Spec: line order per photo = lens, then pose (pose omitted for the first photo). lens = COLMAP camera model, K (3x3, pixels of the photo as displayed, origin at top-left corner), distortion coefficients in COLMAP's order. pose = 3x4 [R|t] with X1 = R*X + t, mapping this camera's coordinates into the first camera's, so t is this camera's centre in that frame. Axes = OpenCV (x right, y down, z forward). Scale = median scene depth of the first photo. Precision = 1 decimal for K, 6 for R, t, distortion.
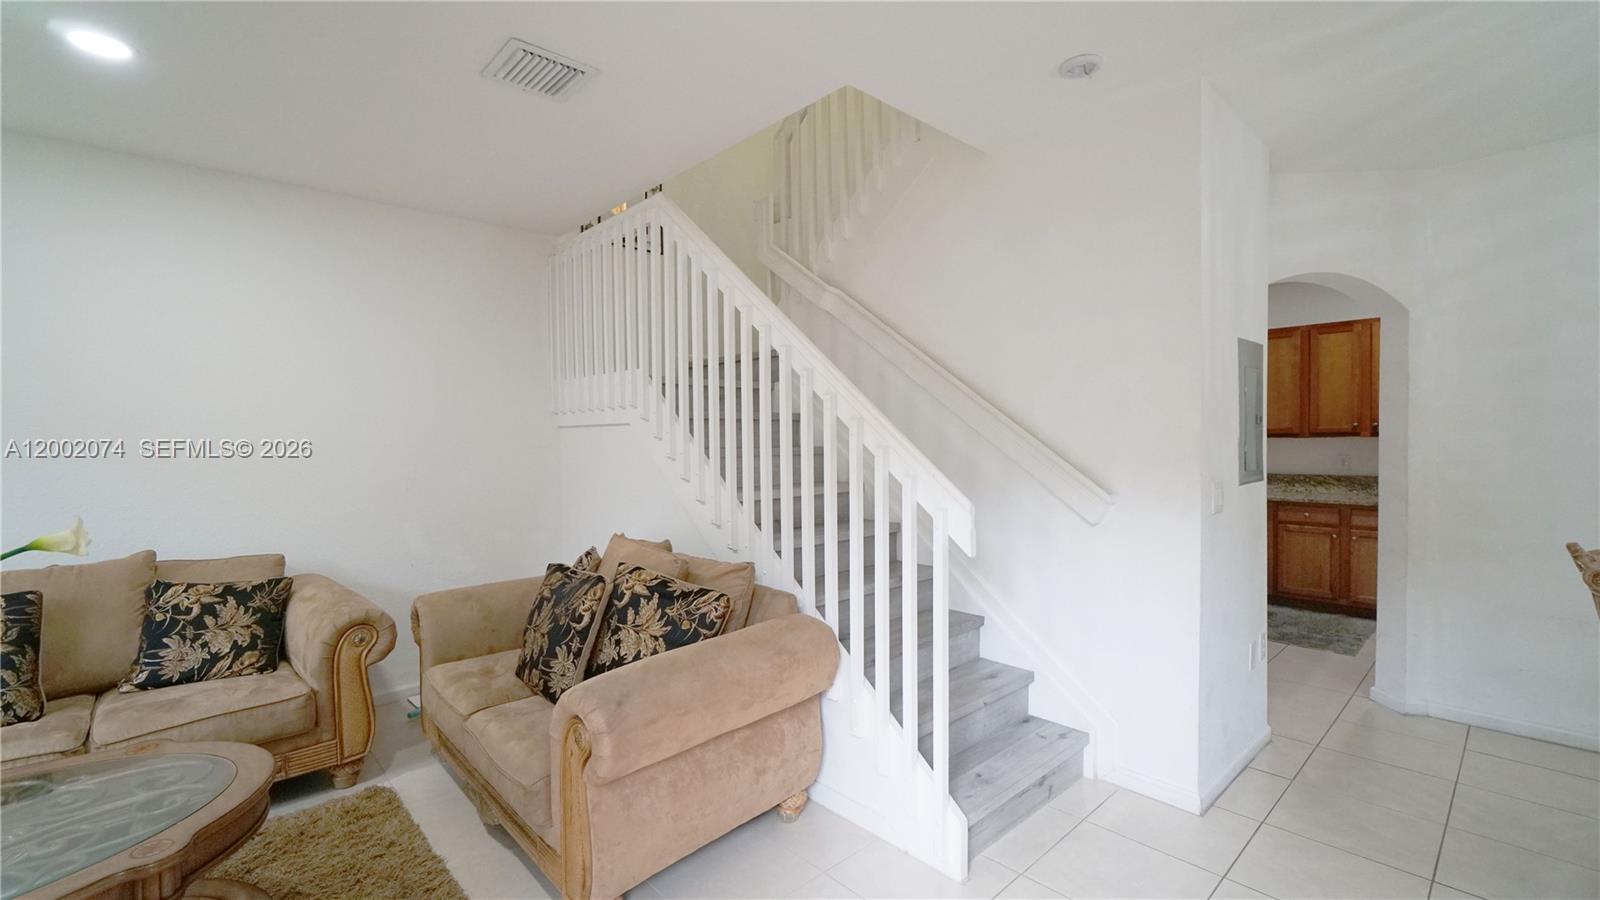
lens RADIAL K [[709.5, 0, 795.0], [0, 709.5, 450.7], [0, 0, 1]] dist [-0.009044, 0.003702]
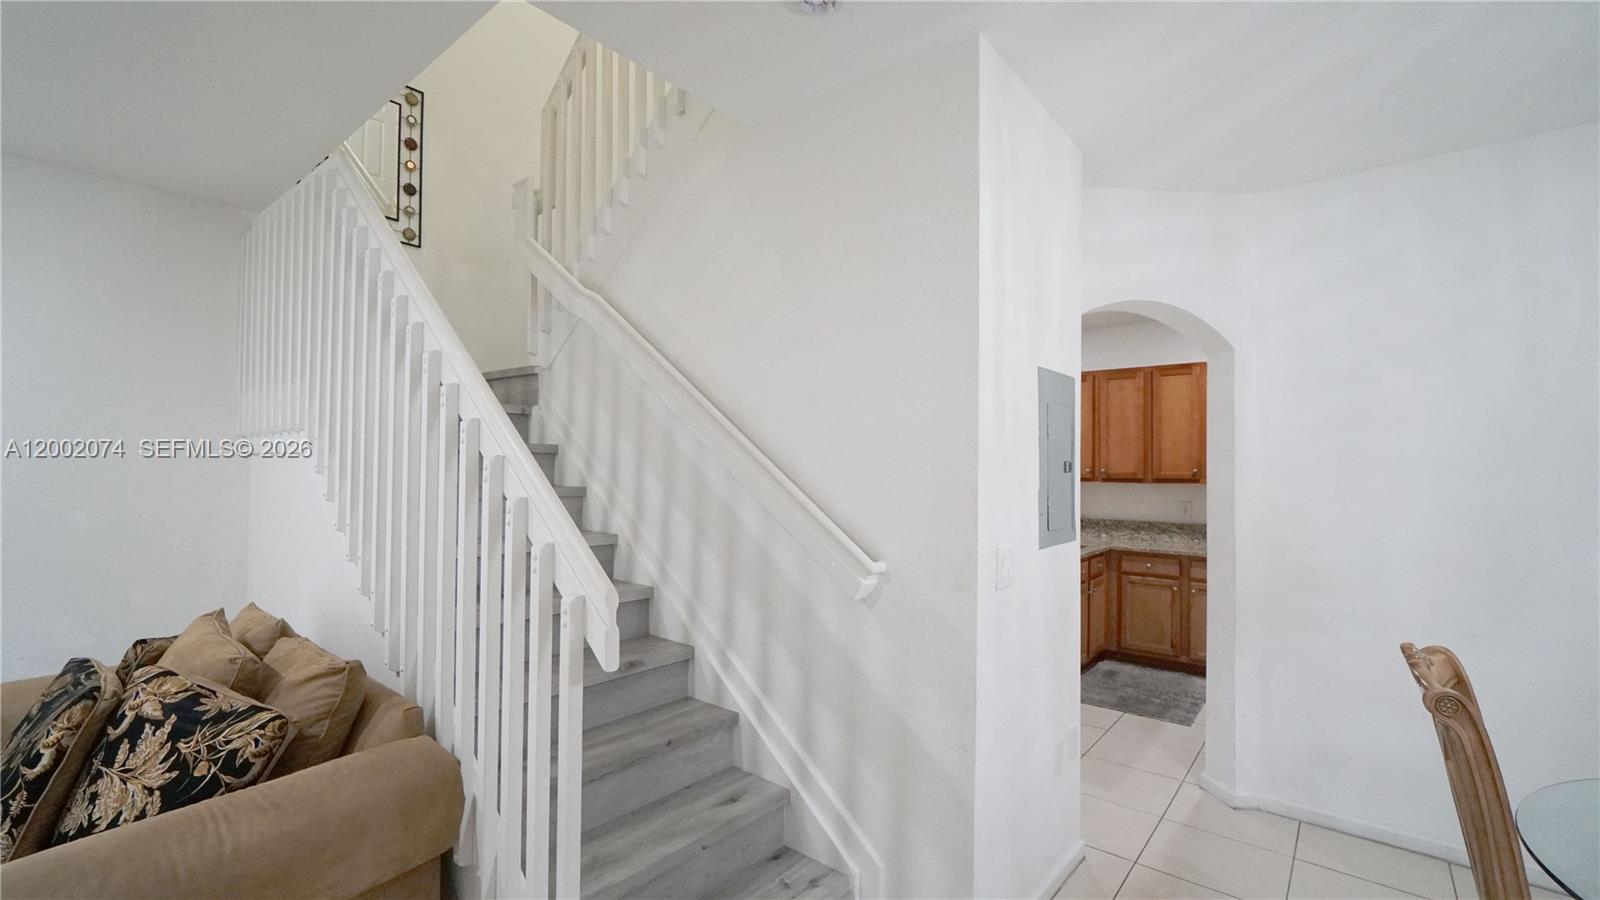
lens RADIAL K [[709.5, 0, 798.4], [0, 709.5, 450.0], [0, 0, 1]] dist [-0.009044, 0.003702]
pose [[0.990279, 0.025274, 0.136783, 0.276845], [-0.019147, 0.998761, -0.045926, -0.024018], [-0.137775, 0.042860, 0.989536, 0.265572]]
